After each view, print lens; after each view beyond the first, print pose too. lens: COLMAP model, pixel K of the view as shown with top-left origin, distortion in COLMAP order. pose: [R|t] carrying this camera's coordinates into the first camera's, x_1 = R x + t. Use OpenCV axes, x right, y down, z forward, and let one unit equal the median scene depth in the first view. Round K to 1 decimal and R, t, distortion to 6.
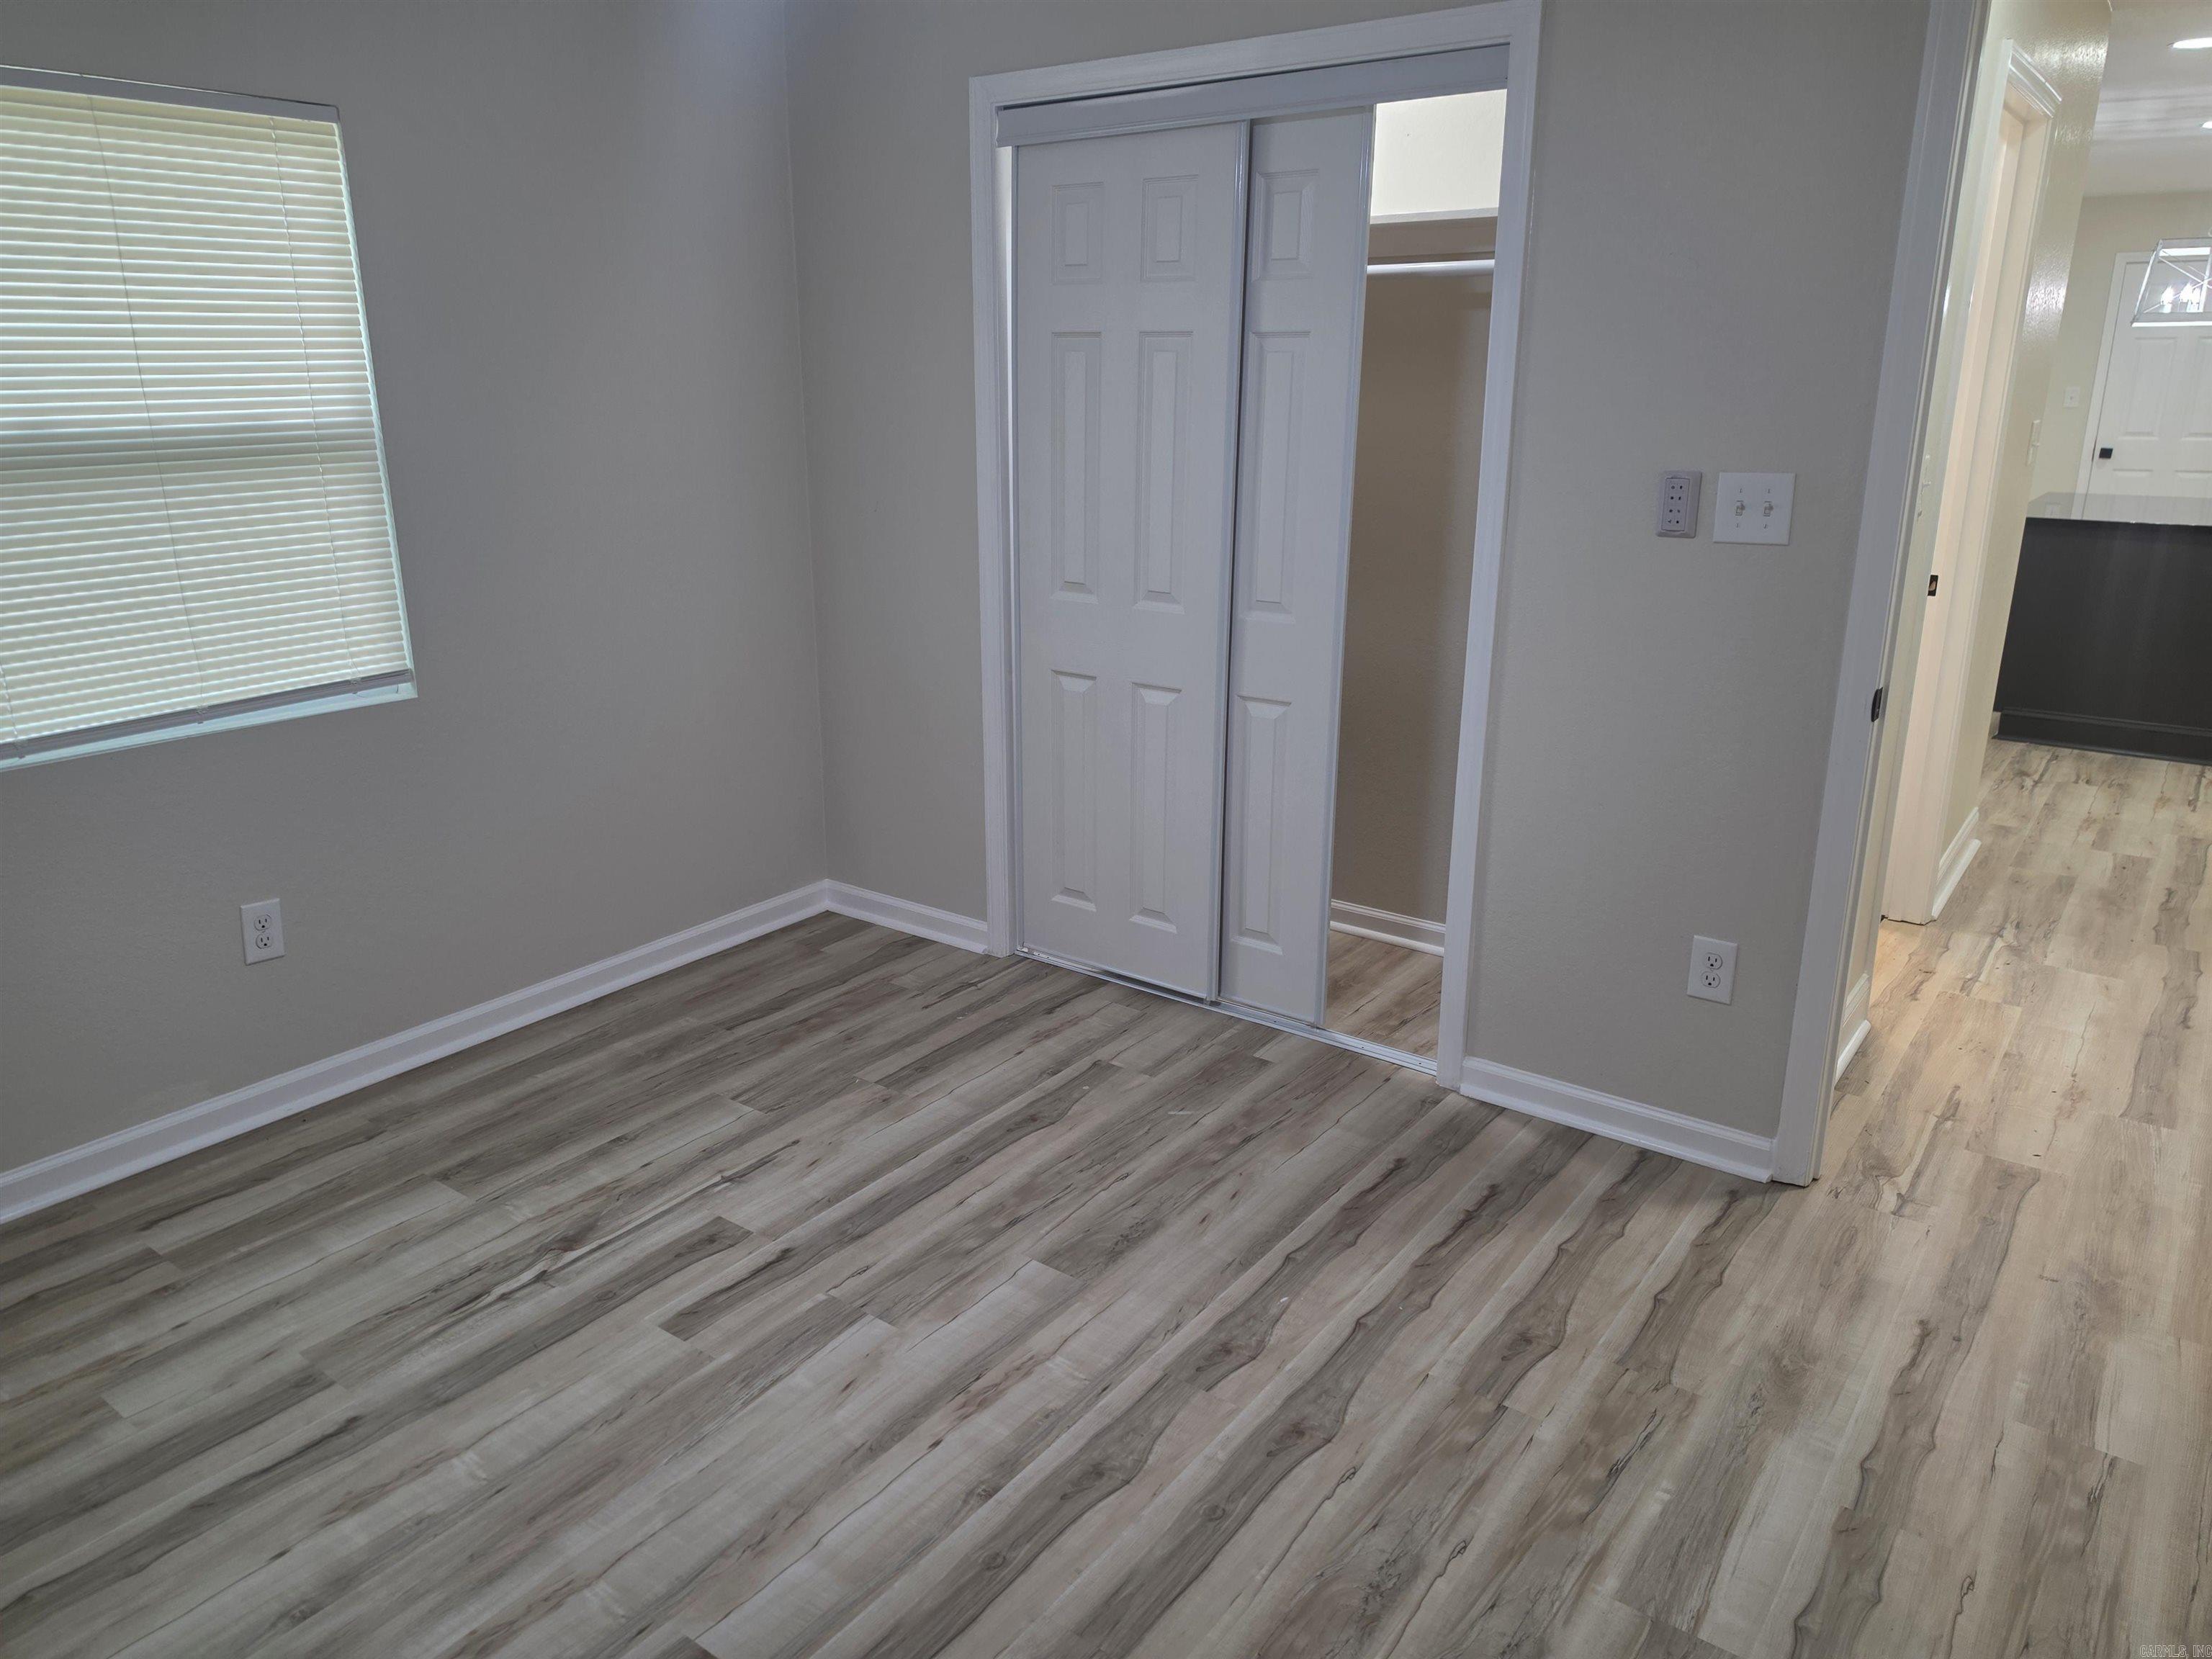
lens RADIAL K [[1491.9, 0, 1111.4], [0, 1491.9, 826.3], [0, 0, 1]] dist [0.065527, -0.062610]
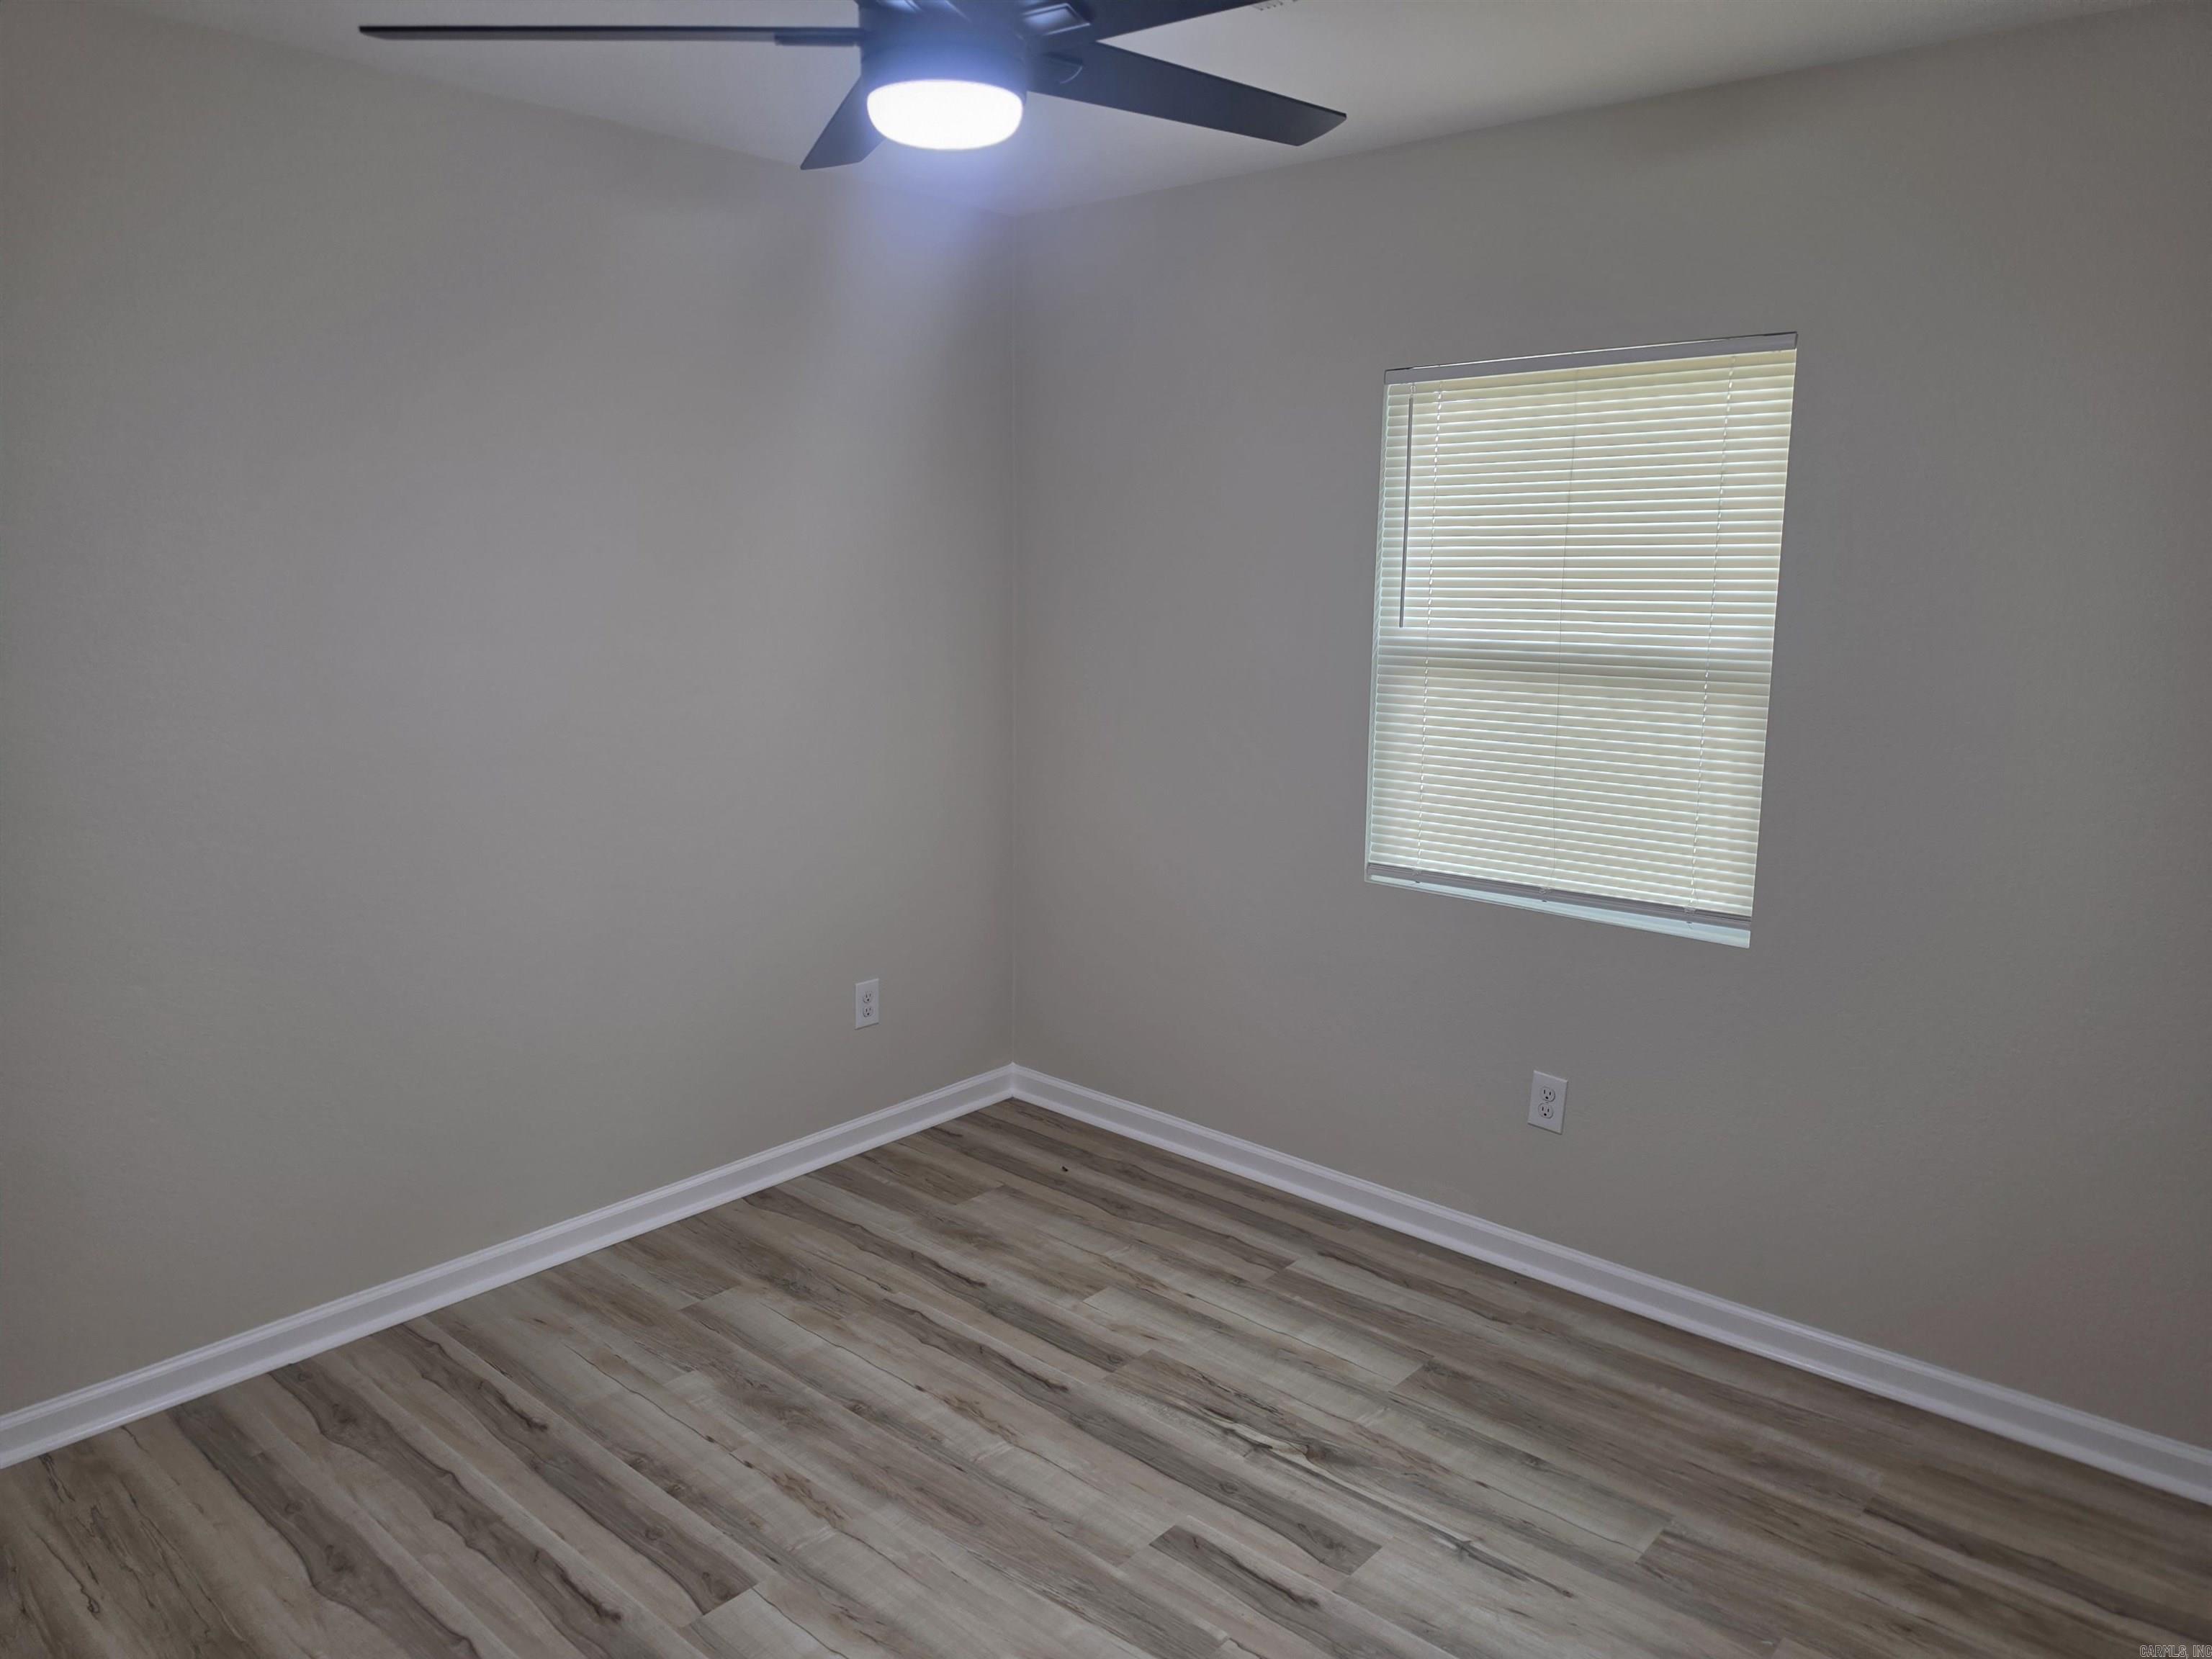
lens RADIAL K [[1491.9, 0, 1042.4], [0, 1491.9, 824.9], [0, 0, 1]] dist [0.065527, -0.062610]
pose [[-0.082841, 0.184266, -0.979379, 0.528612], [-0.303702, 0.931342, 0.200917, -0.242693], [0.949159, 0.314083, -0.021192, 0.690722]]
